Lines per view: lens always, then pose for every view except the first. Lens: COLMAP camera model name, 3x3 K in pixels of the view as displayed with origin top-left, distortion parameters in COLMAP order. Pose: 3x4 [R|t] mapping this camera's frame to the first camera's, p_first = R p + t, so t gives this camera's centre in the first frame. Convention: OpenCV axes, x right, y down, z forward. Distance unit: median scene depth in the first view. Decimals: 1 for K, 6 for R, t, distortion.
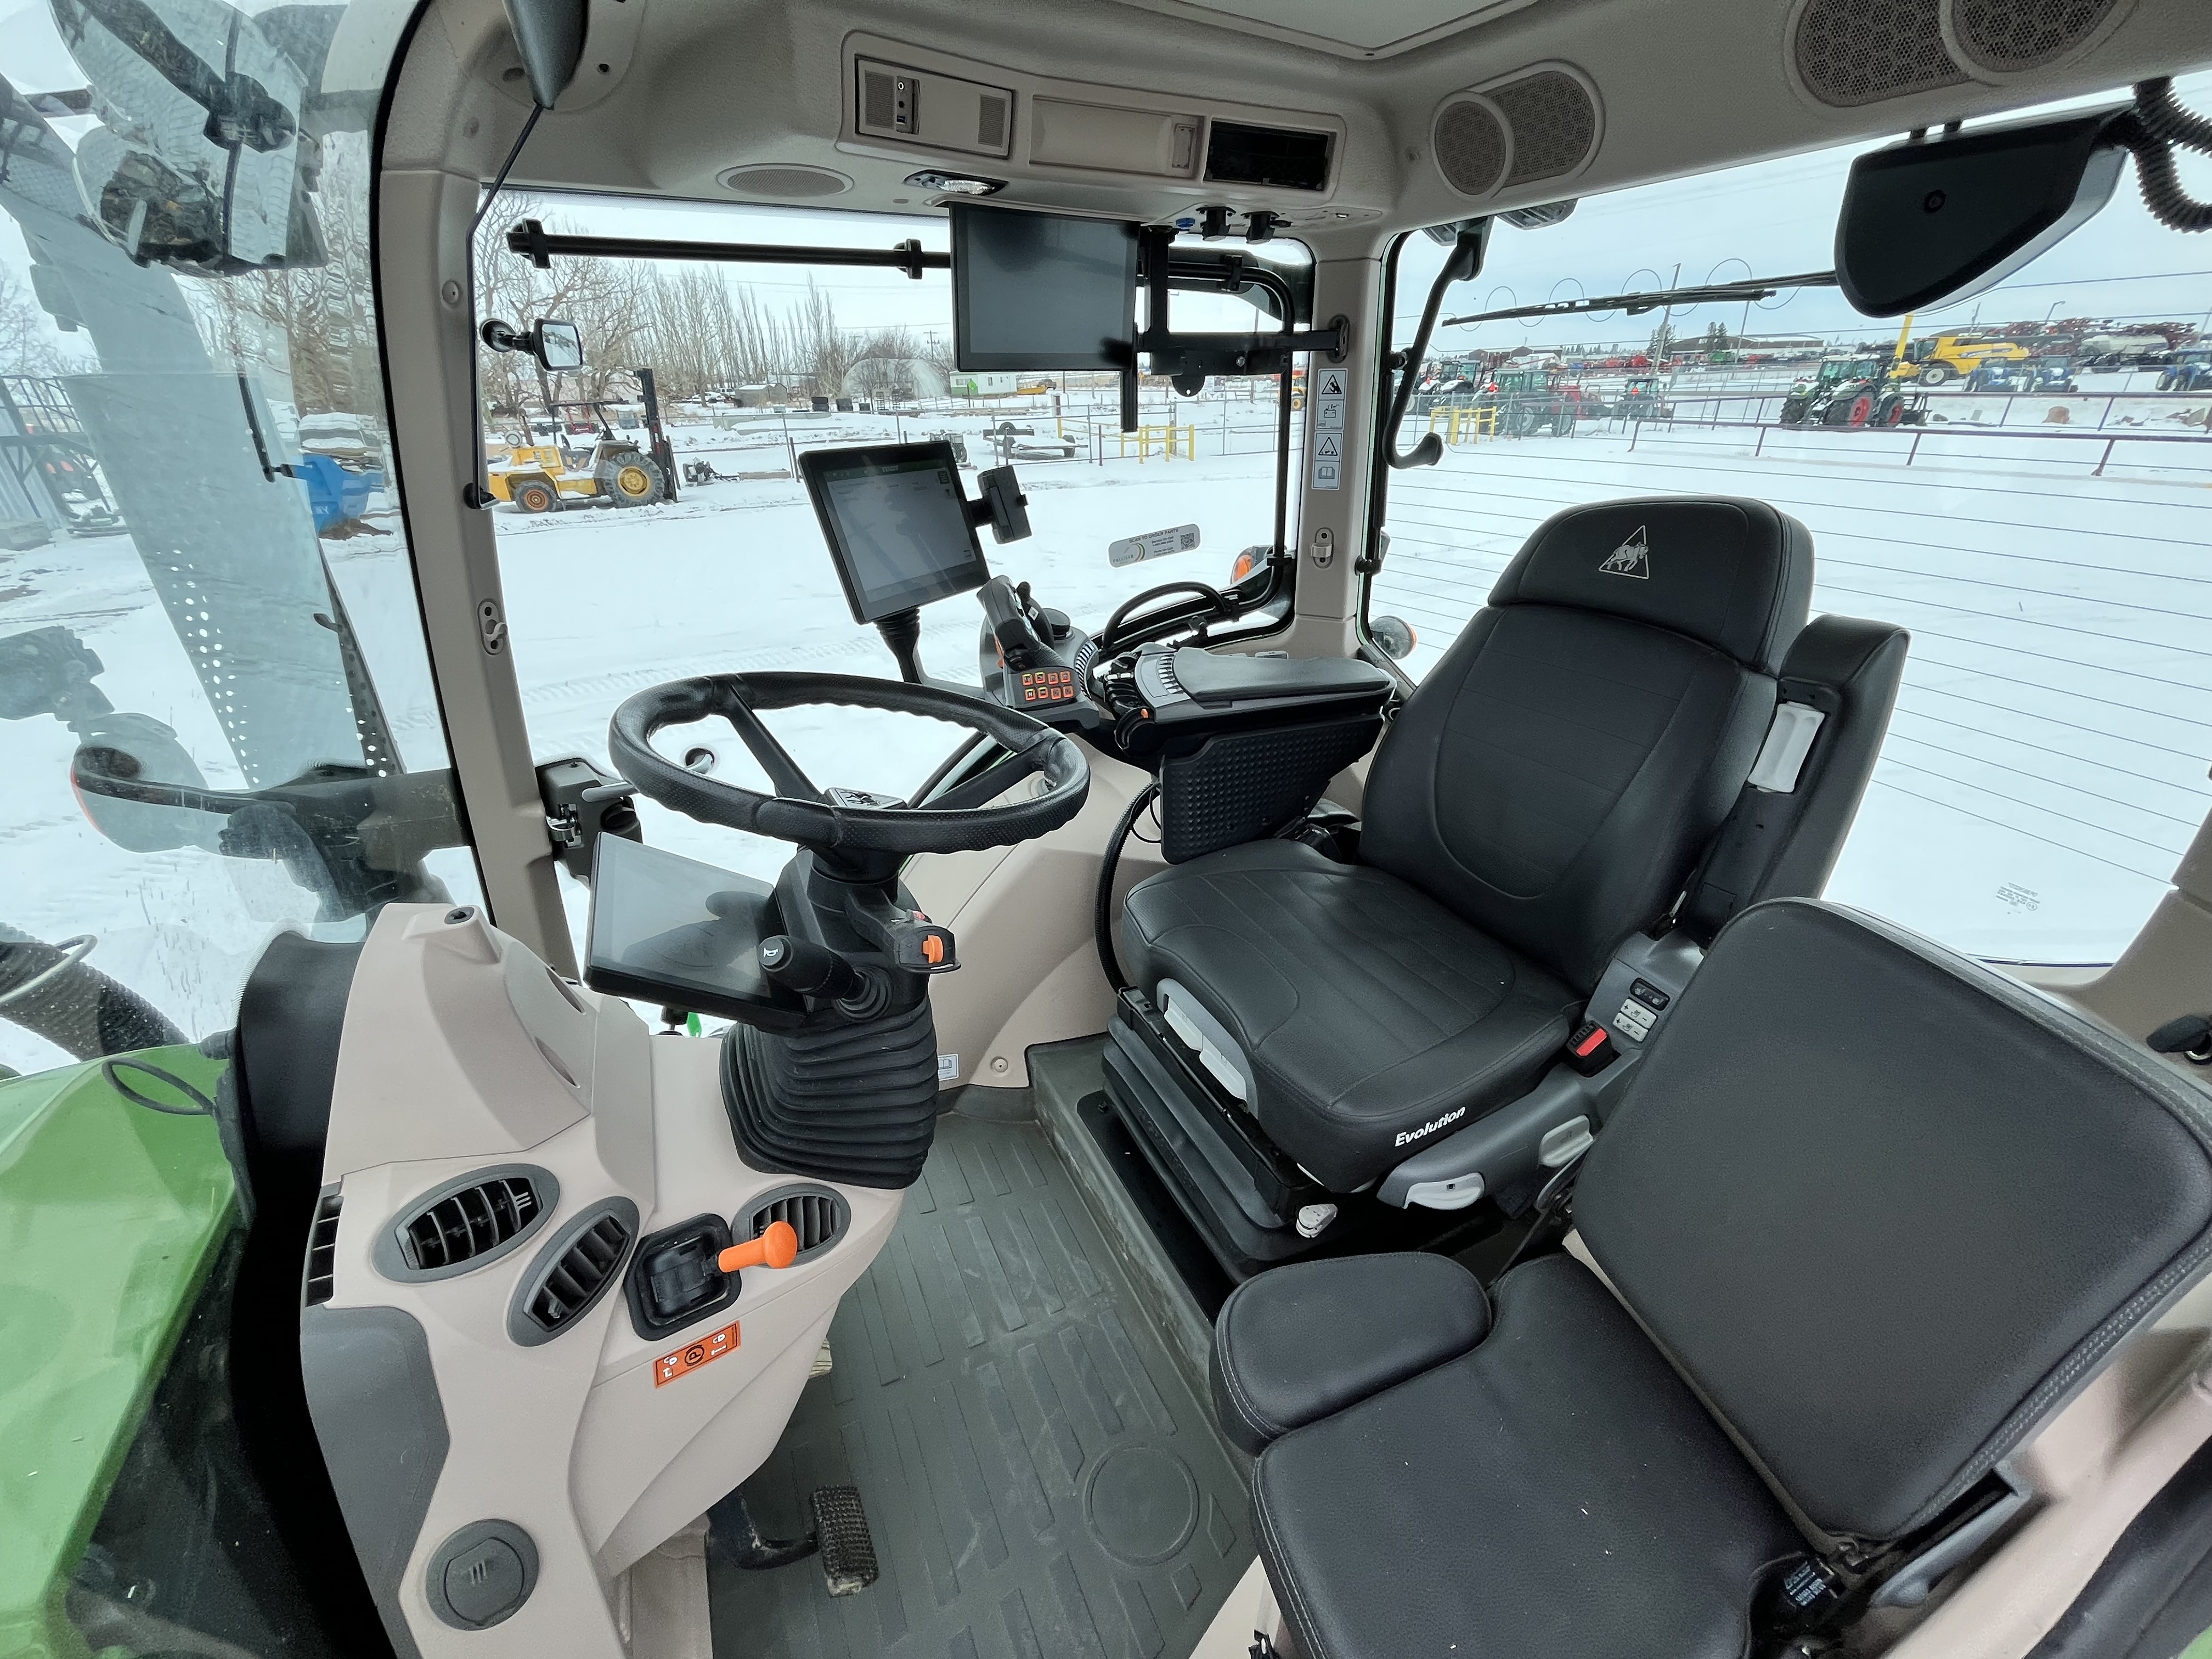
lens RADIAL K [[898.5, 0, 1106.0], [0, 898.5, 829.5], [0, 0, 1]] dist [-0.002452, 0.000121]
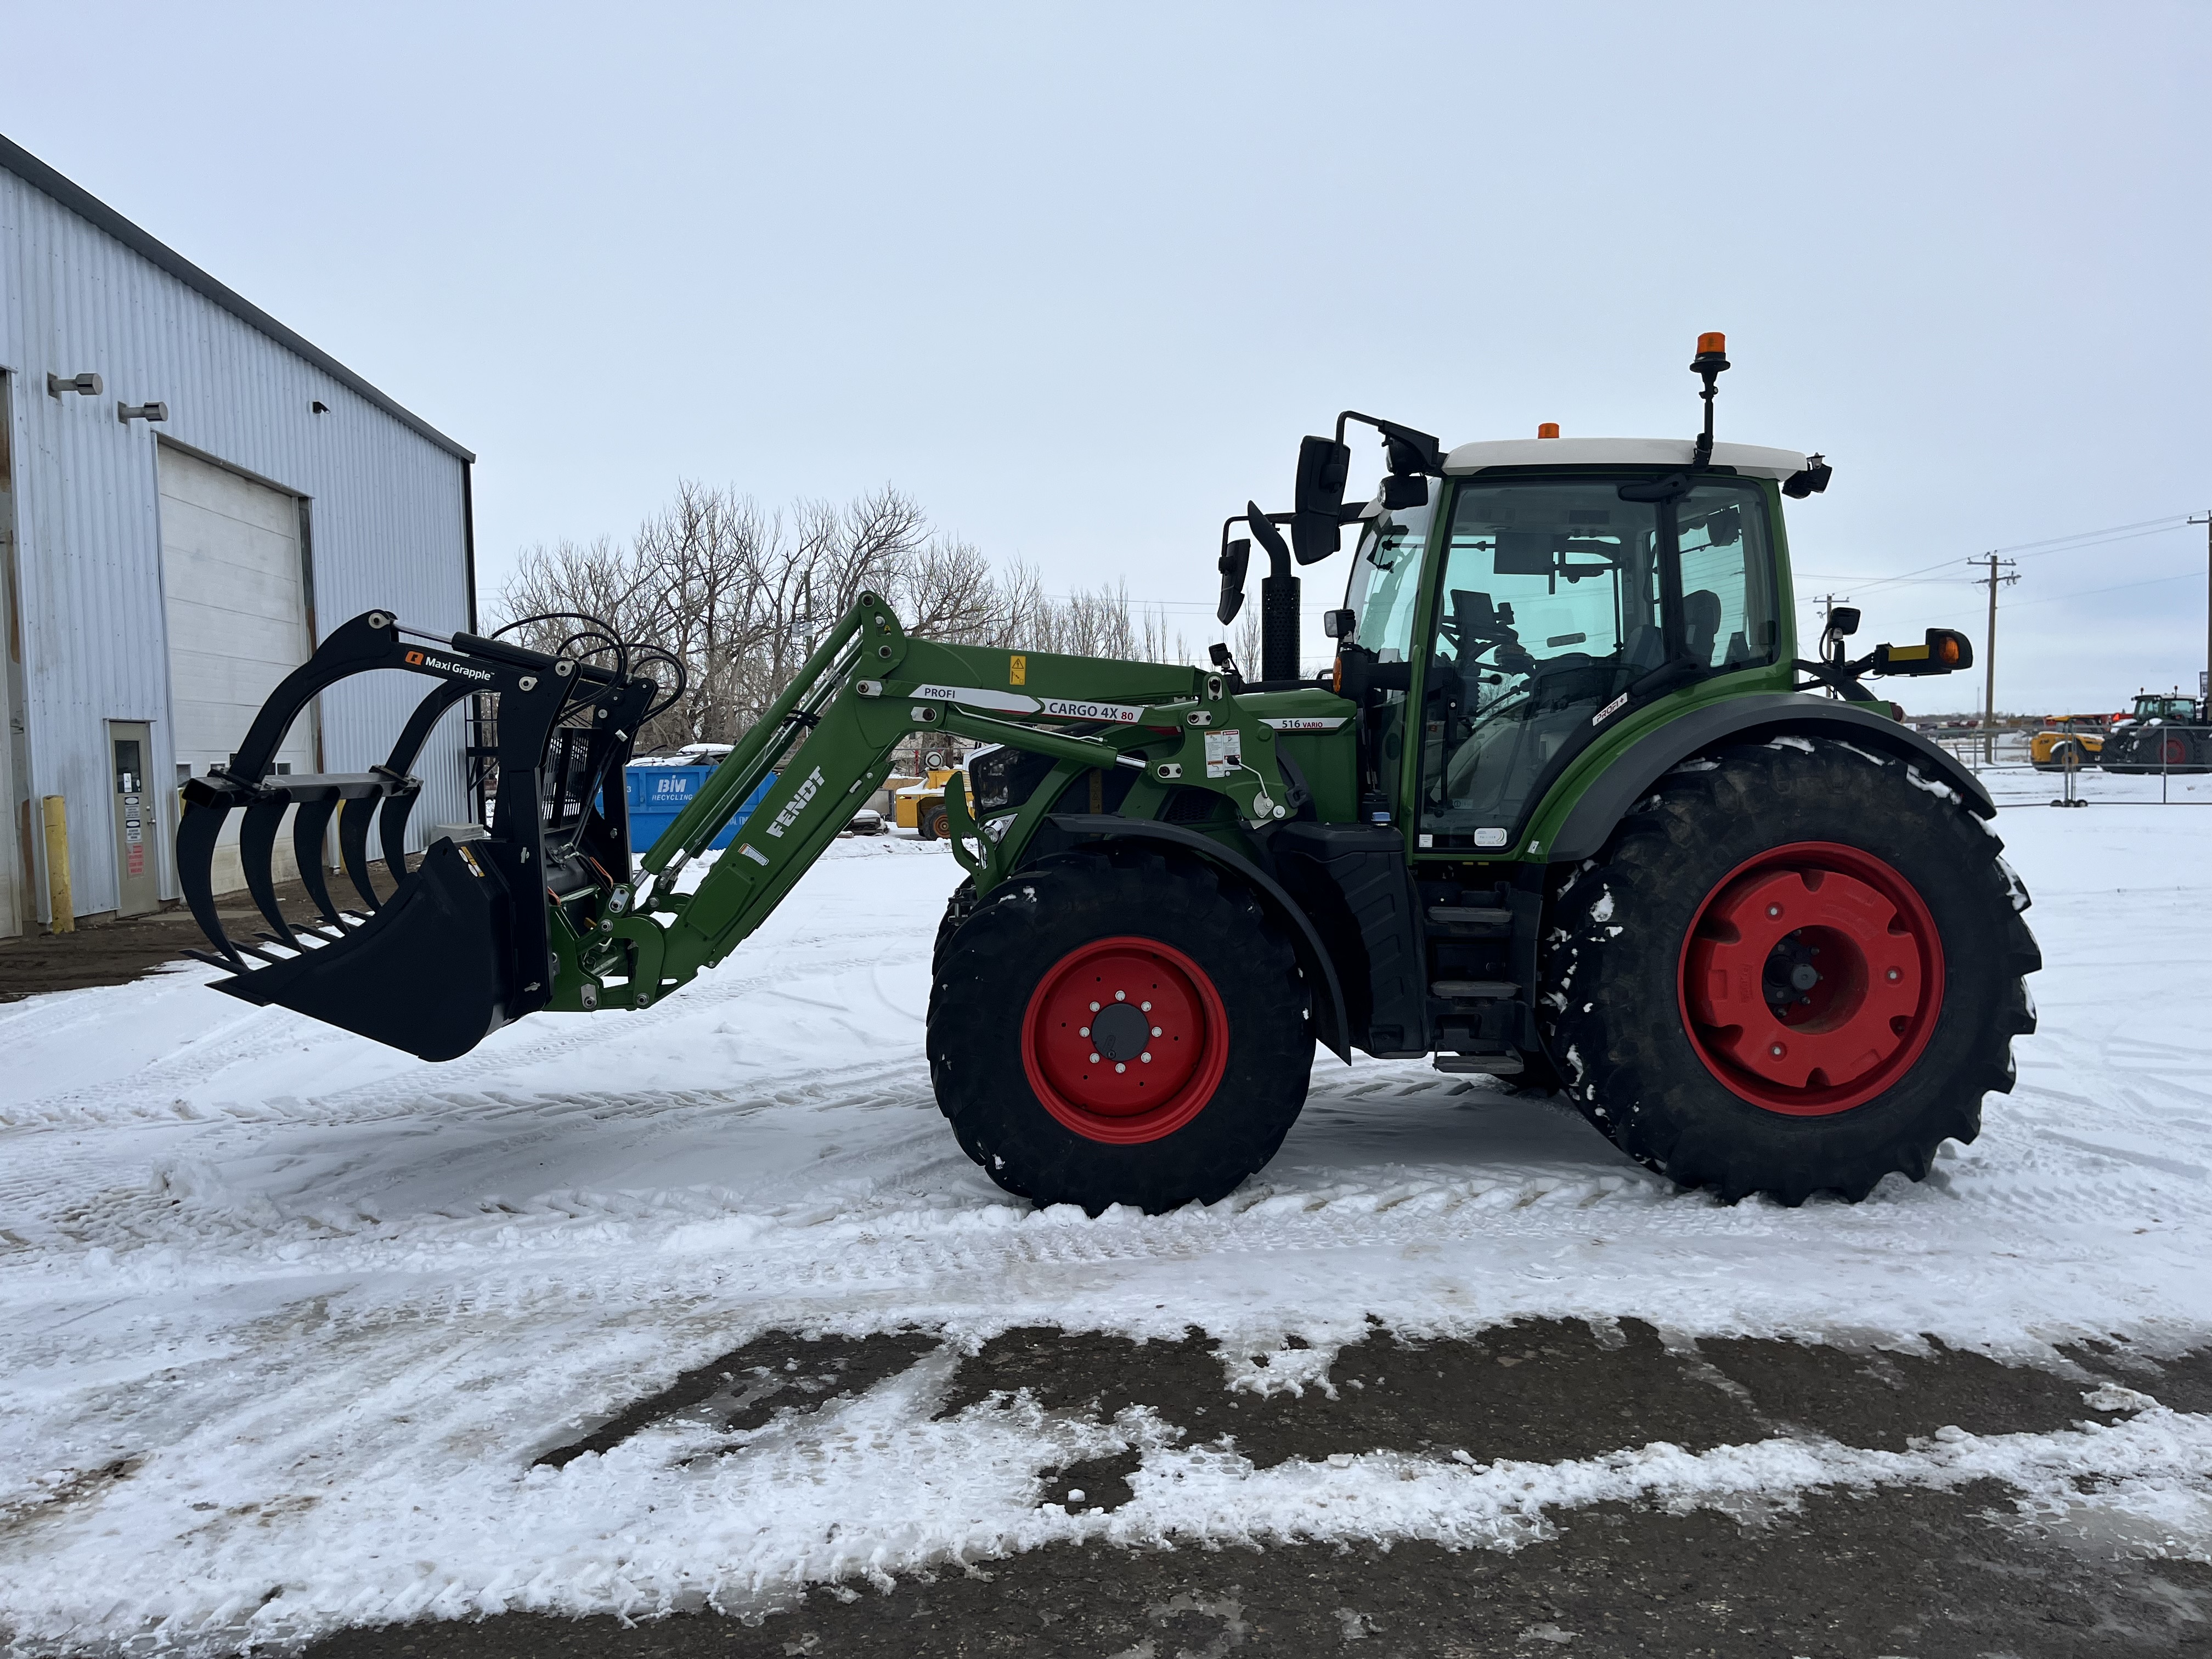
lens RADIAL K [[1670.6, 0, 1106.0], [0, 1670.6, 829.5], [0, 0, 1]] dist [0.068489, -0.090042]
pose [[0.938560, 0.017531, -0.344671, 0.561826], [-0.153832, 0.915258, -0.372341, 2.516883], [0.308935, 0.402485, 0.861722, -3.851535]]
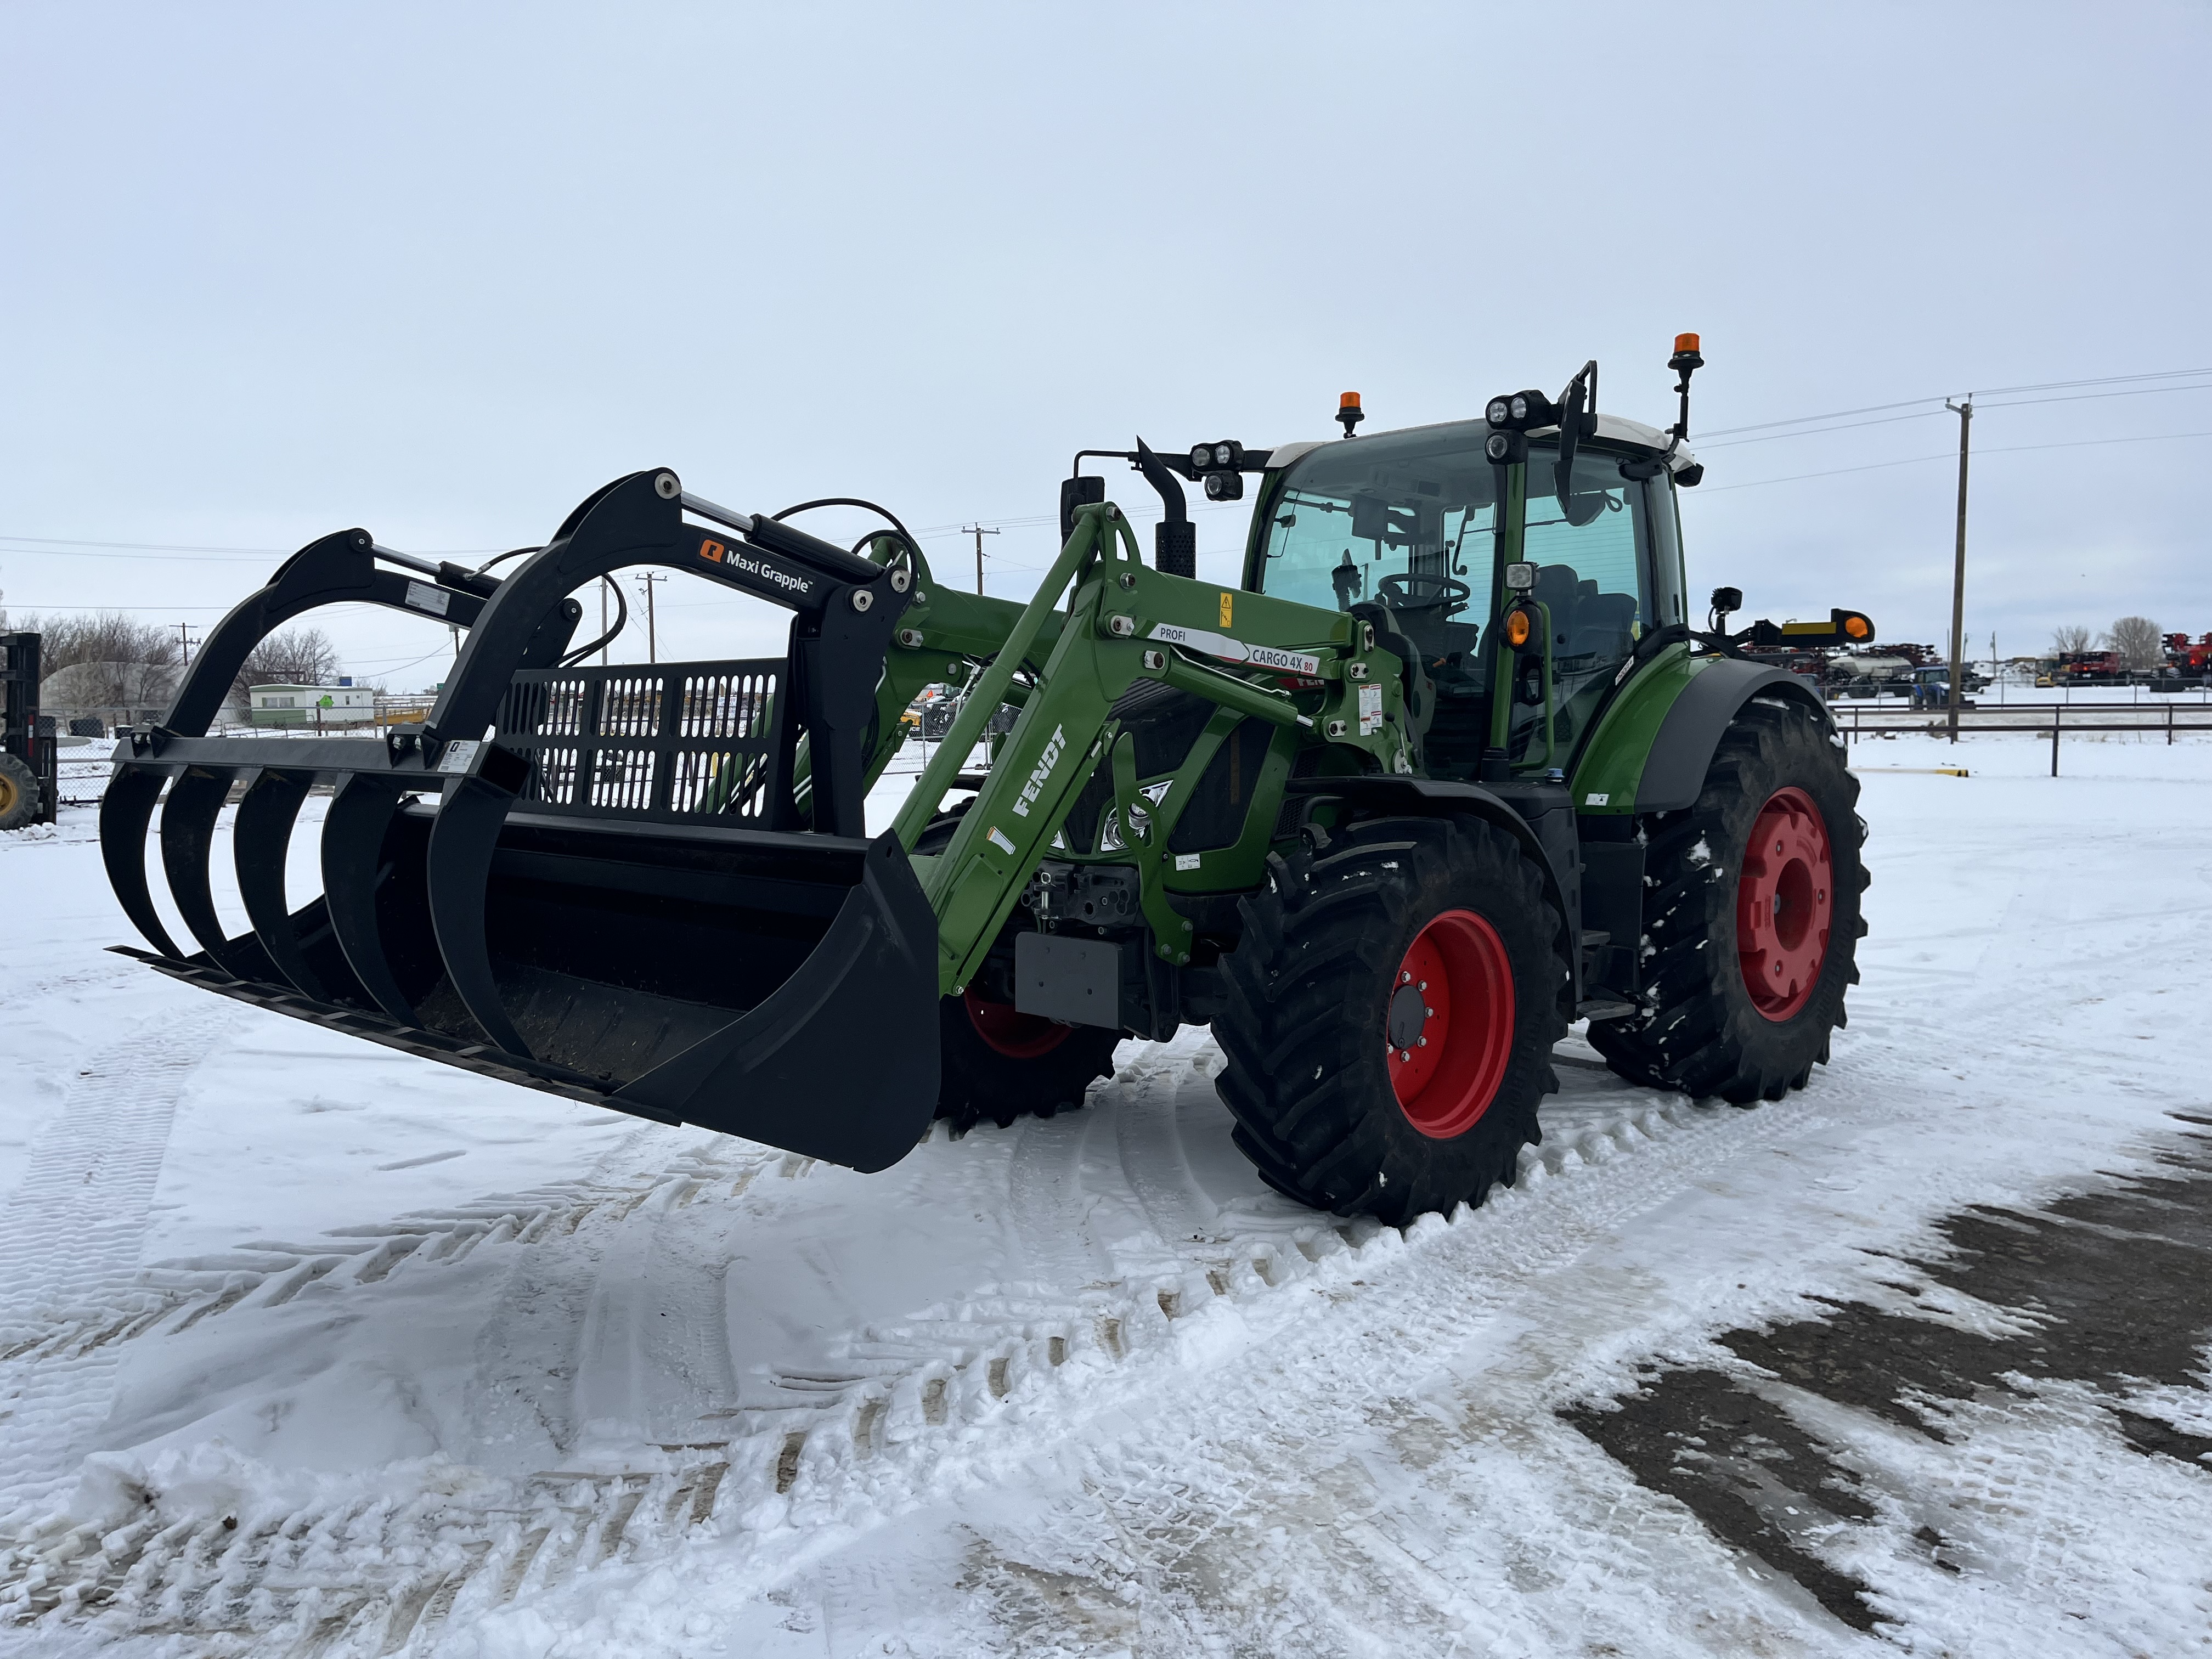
lens RADIAL K [[1667.8, 0, 1093.5], [0, 1667.8, 839.3], [0, 0, 1]] dist [0.050486, -0.059344]
pose [[0.940143, -0.022304, 0.340050, -2.816201], [0.149745, 0.923395, -0.353438, 2.274874], [-0.306117, 0.383203, 0.871463, -3.256720]]
